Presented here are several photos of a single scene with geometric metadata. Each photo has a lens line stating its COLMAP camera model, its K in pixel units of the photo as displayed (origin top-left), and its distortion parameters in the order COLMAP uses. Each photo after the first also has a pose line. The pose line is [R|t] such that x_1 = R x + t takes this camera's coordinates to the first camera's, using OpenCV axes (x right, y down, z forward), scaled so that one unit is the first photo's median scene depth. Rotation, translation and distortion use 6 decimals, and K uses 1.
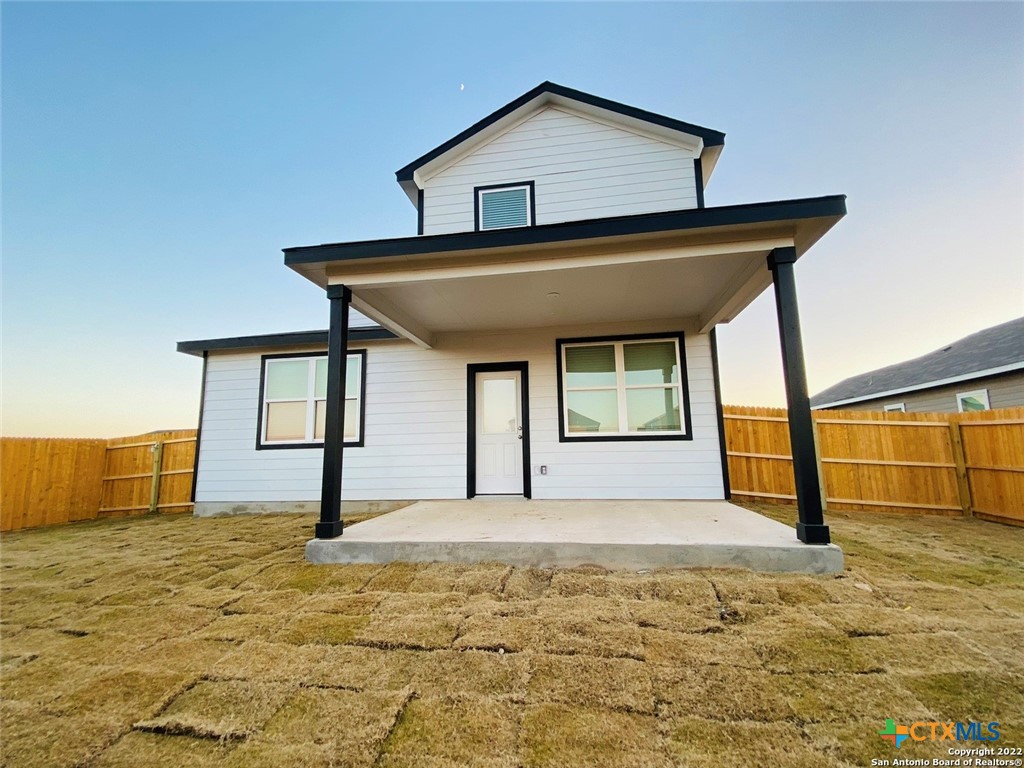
lens RADIAL K [[432.8, 0, 515.0], [0, 432.8, 396.1], [0, 0, 1]] dist [0.015564, -0.000202]
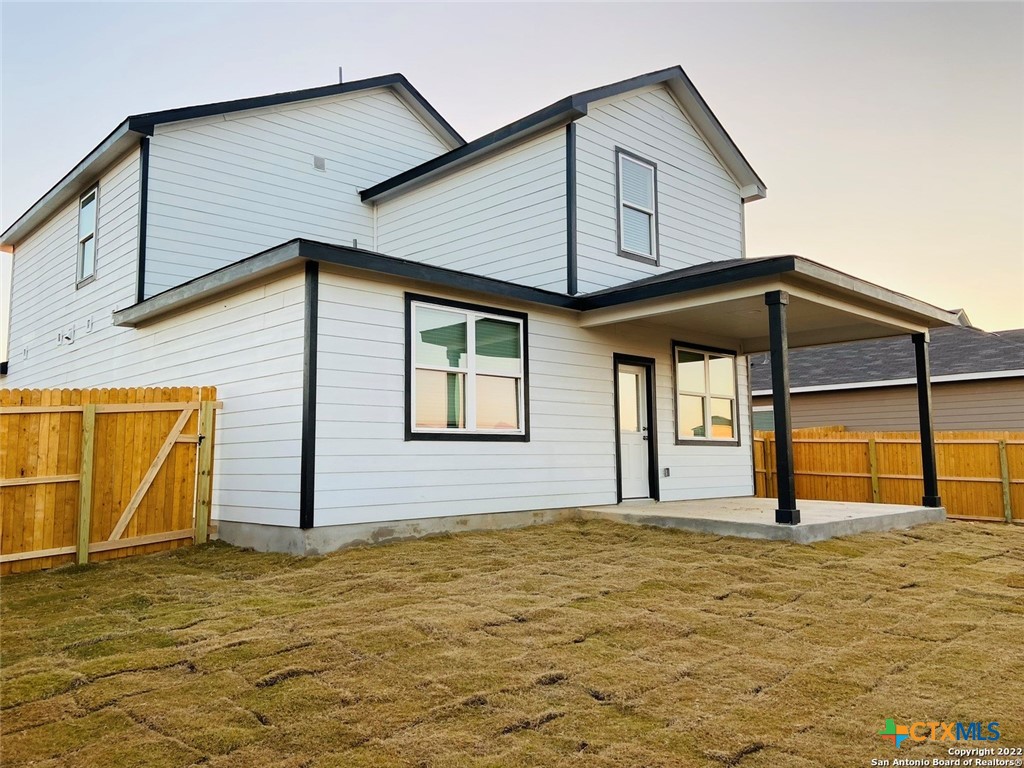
lens RADIAL K [[772.2, 0, 518.3], [0, 772.2, 379.7], [0, 0, 1]] dist [0.115468, -0.140600]
pose [[0.611030, 0.097638, 0.785563, -1.425817], [-0.114677, 0.992814, -0.034199, 0.055391], [-0.783257, -0.069190, 0.617836, 0.169058]]
